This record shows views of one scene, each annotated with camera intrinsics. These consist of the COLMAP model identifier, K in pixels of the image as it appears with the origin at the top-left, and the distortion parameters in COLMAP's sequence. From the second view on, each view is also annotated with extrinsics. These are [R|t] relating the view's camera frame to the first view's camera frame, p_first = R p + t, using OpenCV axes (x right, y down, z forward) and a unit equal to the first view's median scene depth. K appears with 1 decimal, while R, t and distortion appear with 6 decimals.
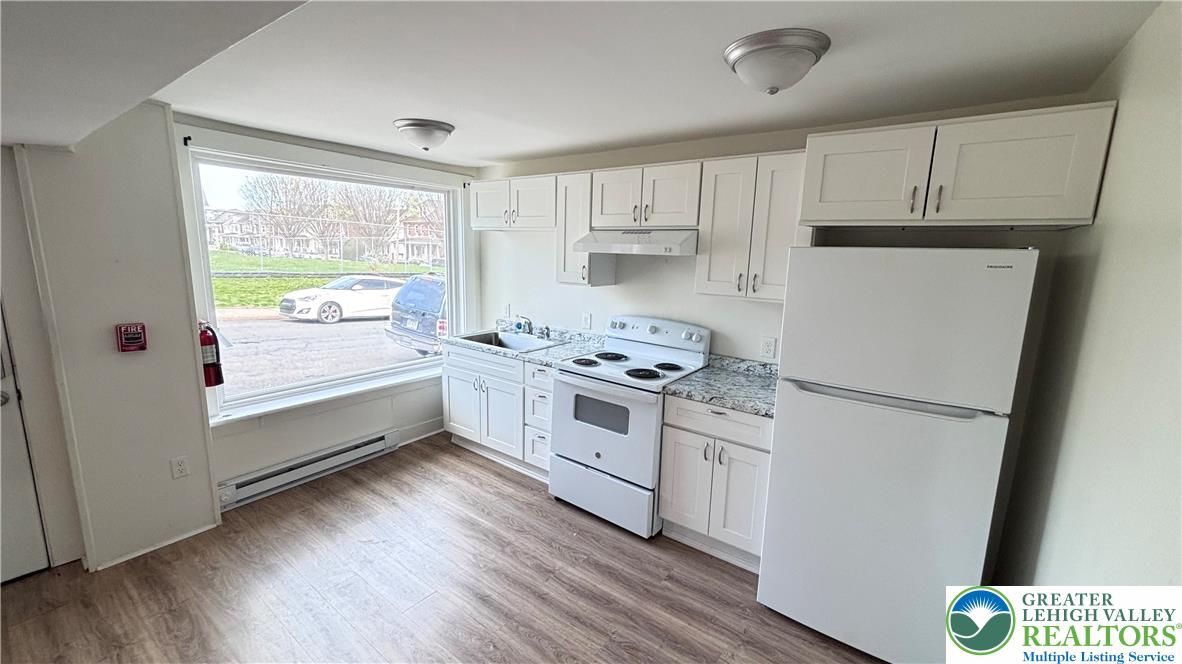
lens RADIAL K [[462.7, 0, 591.0], [0, 462.7, 332.0], [0, 0, 1]] dist [-0.000829, -0.000385]
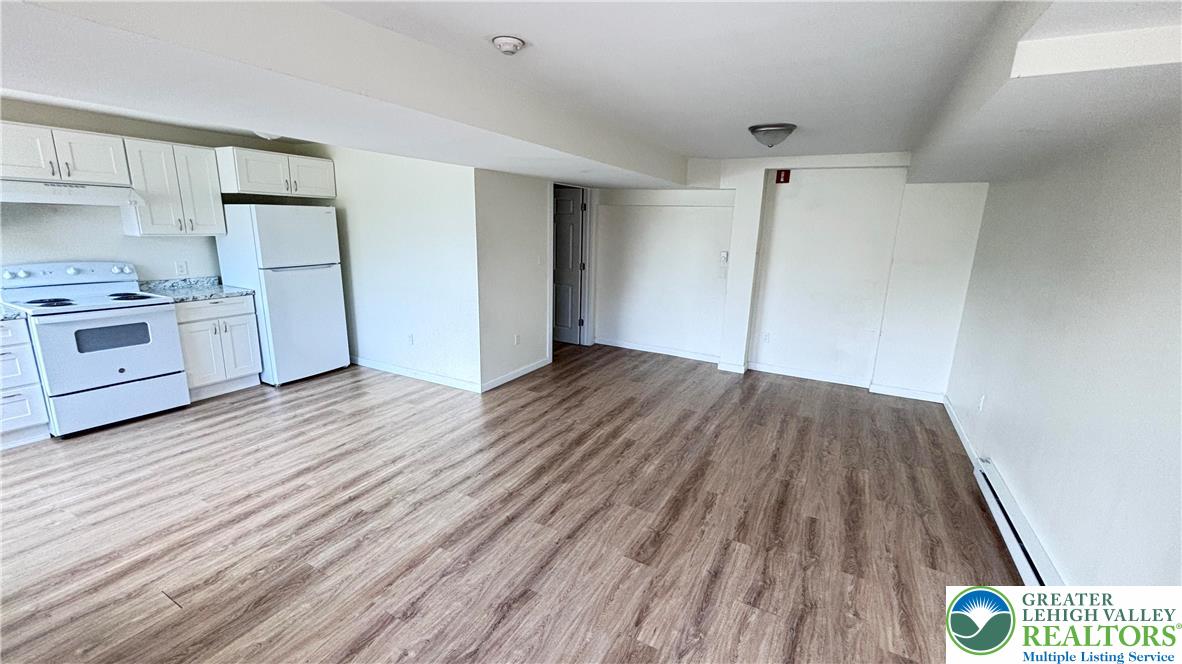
lens RADIAL K [[475.8, 0, 594.7], [0, 475.8, 330.8], [0, 0, 1]] dist [0.002847, 0.000110]
pose [[-0.140075, -0.249025, 0.958314, -1.283207], [0.143678, 0.952500, 0.268515, 0.003129], [-0.979661, 0.175301, -0.097642, -0.128448]]
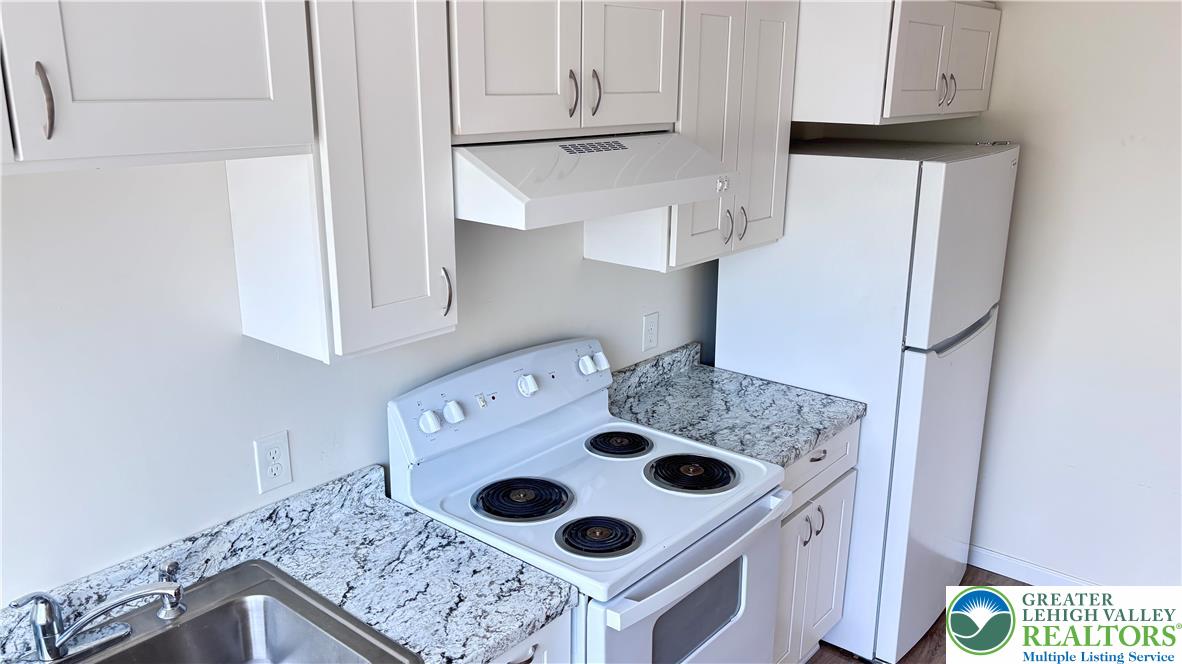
lens RADIAL K [[889.4, 0, 591.0], [0, 889.4, 332.0], [0, 0, 1]] dist [0.046473, -0.002264]
pose [[0.069517, -0.302072, 0.950747, -0.597511], [0.171655, 0.942459, 0.286888, -0.267596], [-0.982701, 0.143257, 0.117369, 0.898131]]
